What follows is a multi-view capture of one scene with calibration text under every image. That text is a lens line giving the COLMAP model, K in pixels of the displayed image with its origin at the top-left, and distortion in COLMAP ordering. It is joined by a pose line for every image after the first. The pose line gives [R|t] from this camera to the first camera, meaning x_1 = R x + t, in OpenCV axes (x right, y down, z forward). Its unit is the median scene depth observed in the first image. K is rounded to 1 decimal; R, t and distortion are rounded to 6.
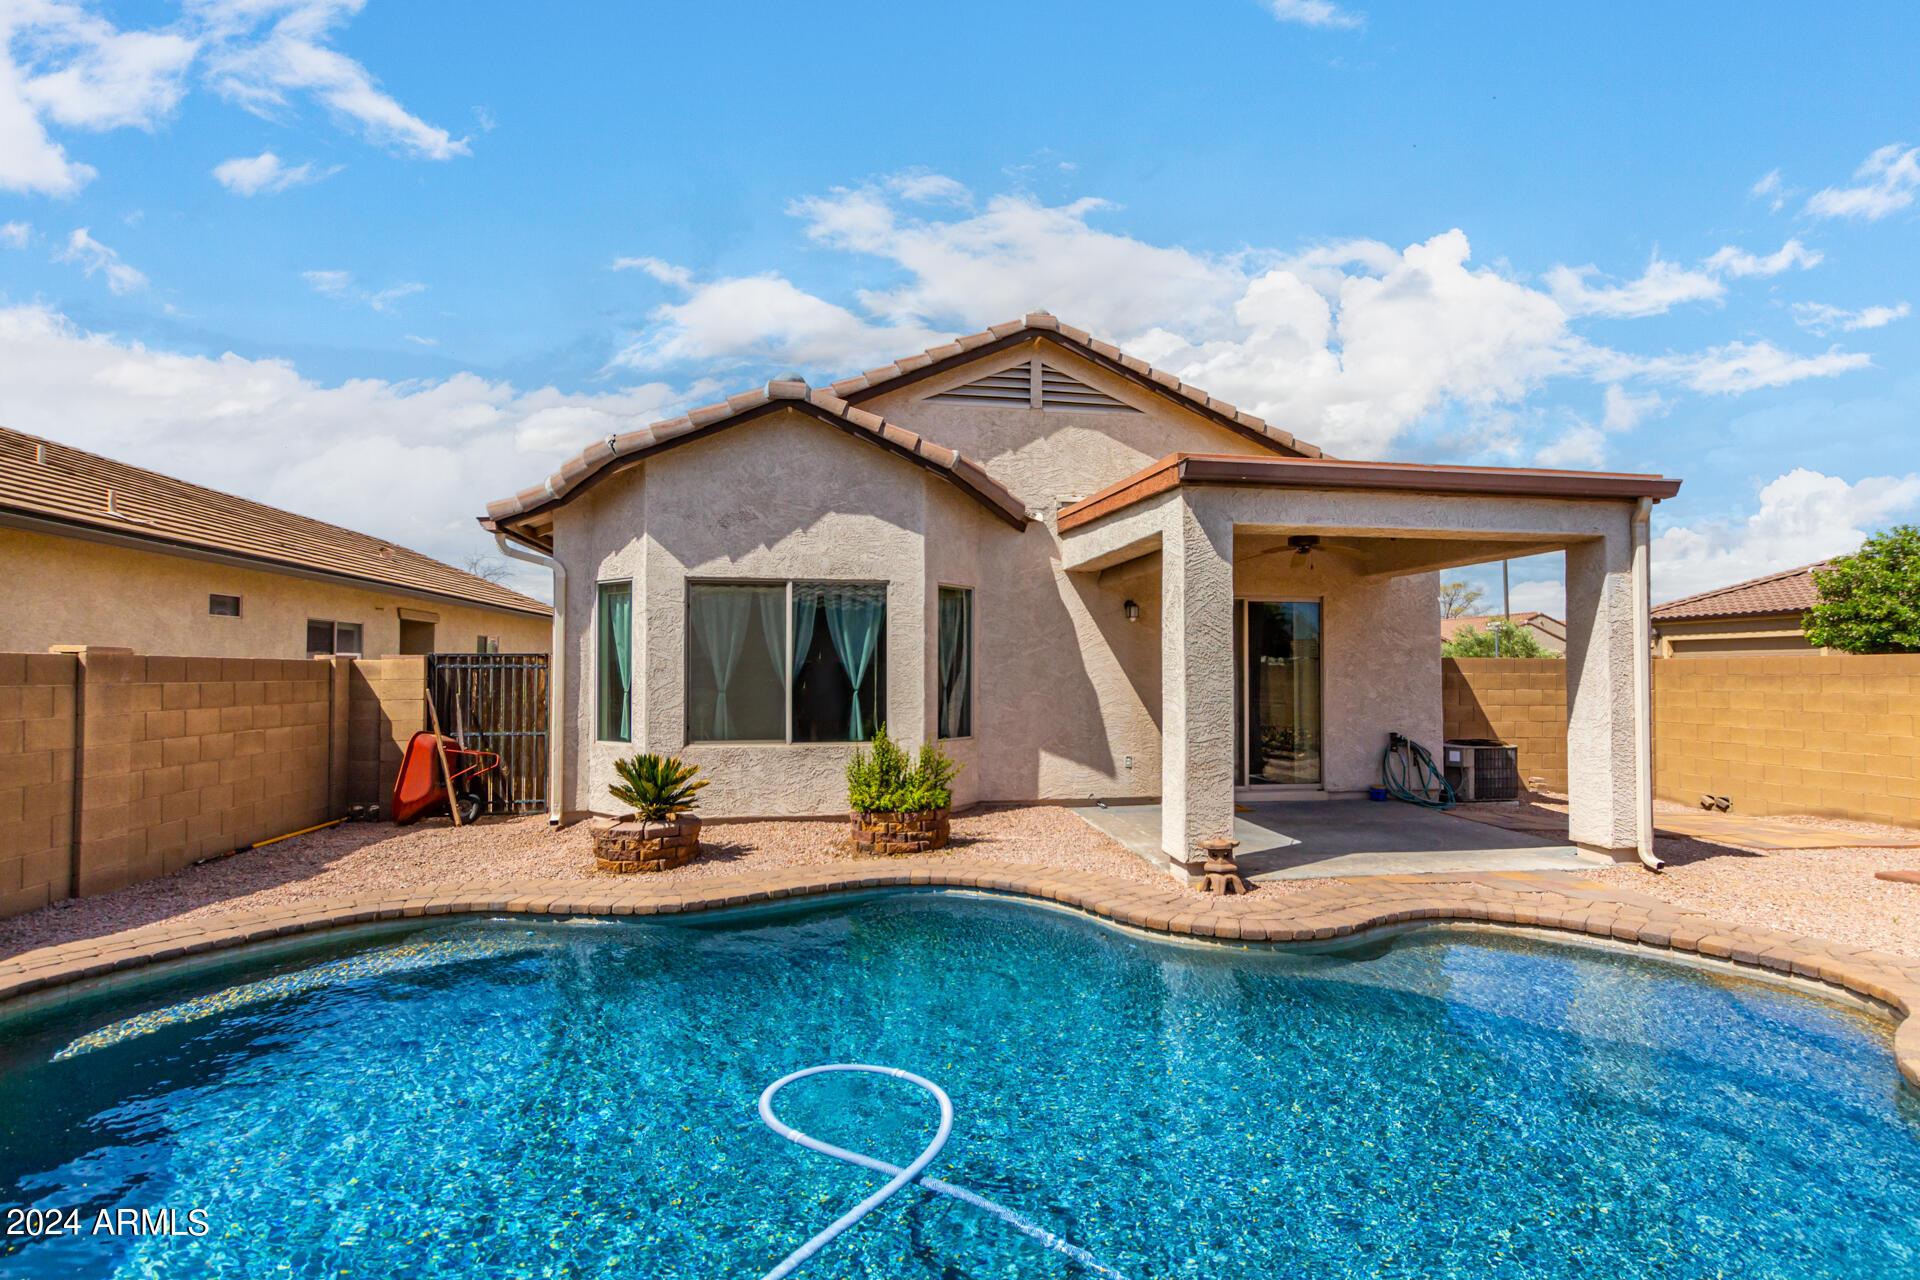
lens RADIAL K [[887.0, 0, 977.9], [0, 887.0, 647.2], [0, 0, 1]] dist [0.005386, 0.000834]
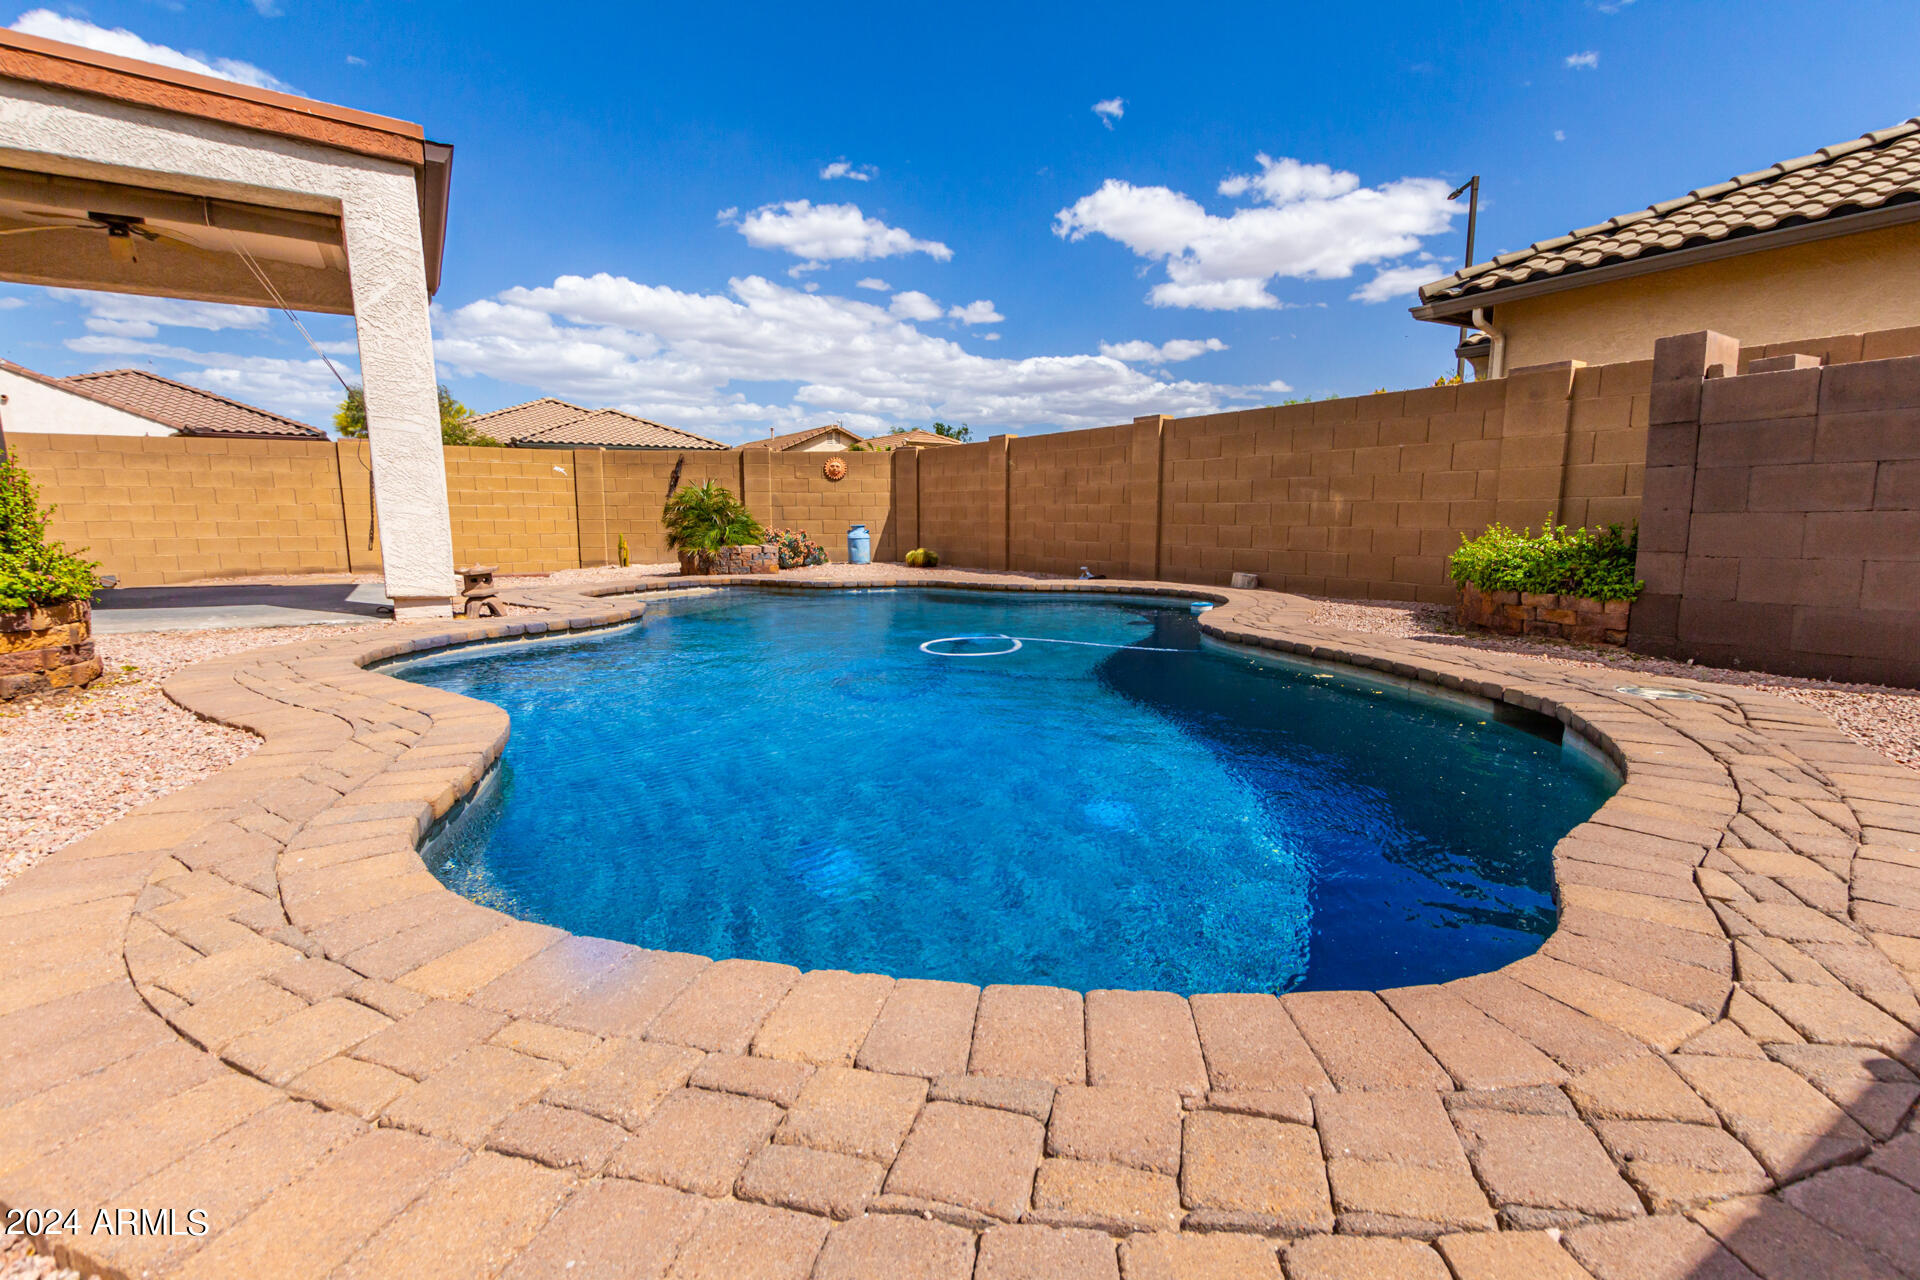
lens RADIAL K [[887.0, 0, 977.9], [0, 887.0, 647.2], [0, 0, 1]] dist [0.005386, 0.000834]
pose [[-0.377241, -0.137741, 0.915815, -0.646920], [-0.024256, 0.990008, 0.138908, 0.114354], [-0.925797, 0.030188, -0.376813, 0.635205]]
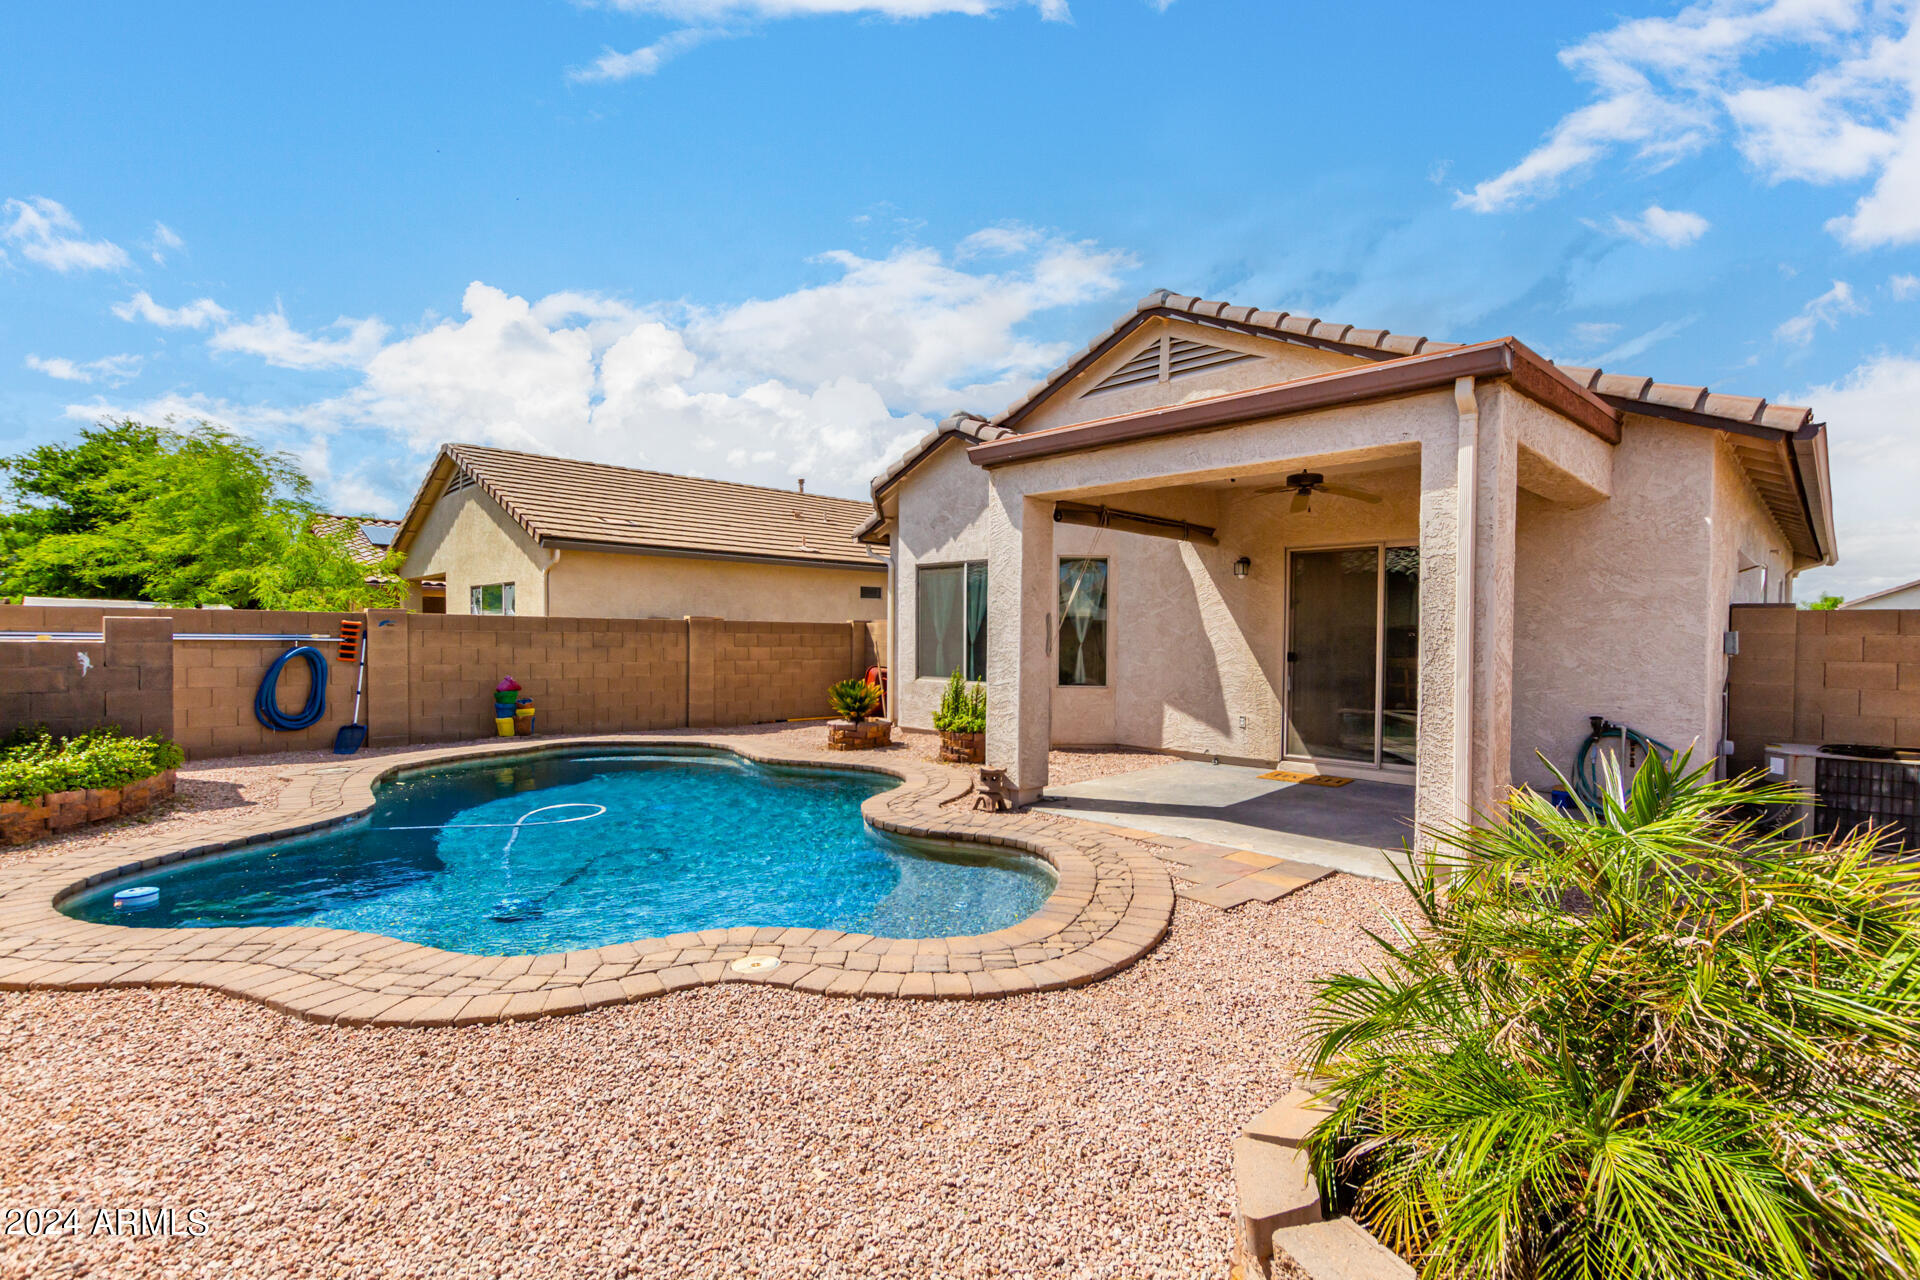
lens RADIAL K [[887.0, 0, 977.9], [0, 887.0, 647.2], [0, 0, 1]] dist [0.005386, 0.000834]
pose [[0.578085, 0.015580, -0.815828, 0.915597], [0.013043, 0.999514, 0.028330, 0.017030], [0.815872, -0.027018, 0.577601, 0.223448]]
